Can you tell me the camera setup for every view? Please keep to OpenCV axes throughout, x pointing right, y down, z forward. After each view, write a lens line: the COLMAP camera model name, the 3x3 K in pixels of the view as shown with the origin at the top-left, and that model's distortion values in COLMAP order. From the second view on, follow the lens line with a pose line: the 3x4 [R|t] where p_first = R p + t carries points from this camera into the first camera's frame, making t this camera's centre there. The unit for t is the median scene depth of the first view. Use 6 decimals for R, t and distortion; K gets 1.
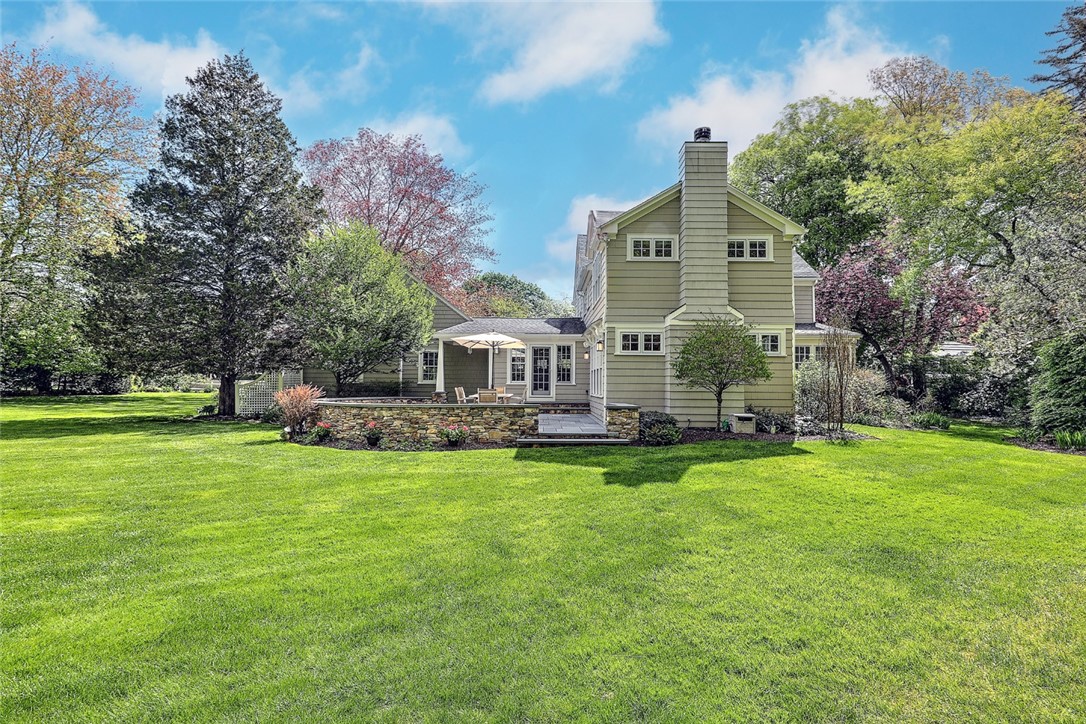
lens RADIAL K [[557.2, 0, 543.5], [0, 557.2, 364.9], [0, 0, 1]] dist [-0.000121, -0.000005]
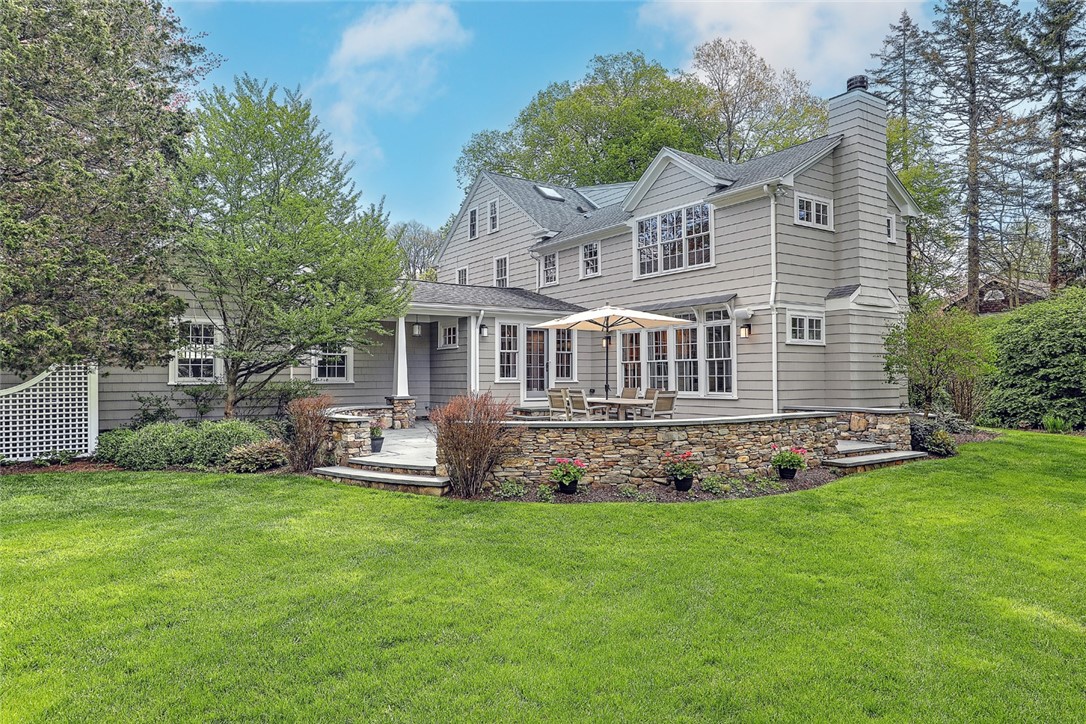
lens RADIAL K [[696.2, 0, 543.5], [0, 696.2, 363.5], [0, 0, 1]] dist [0.019157, 0.000761]
pose [[0.824456, 0.000822, 0.565925, -0.699720], [-0.010660, 0.999844, 0.014078, -0.000305], [-0.565826, -0.017639, 0.824336, 0.388321]]
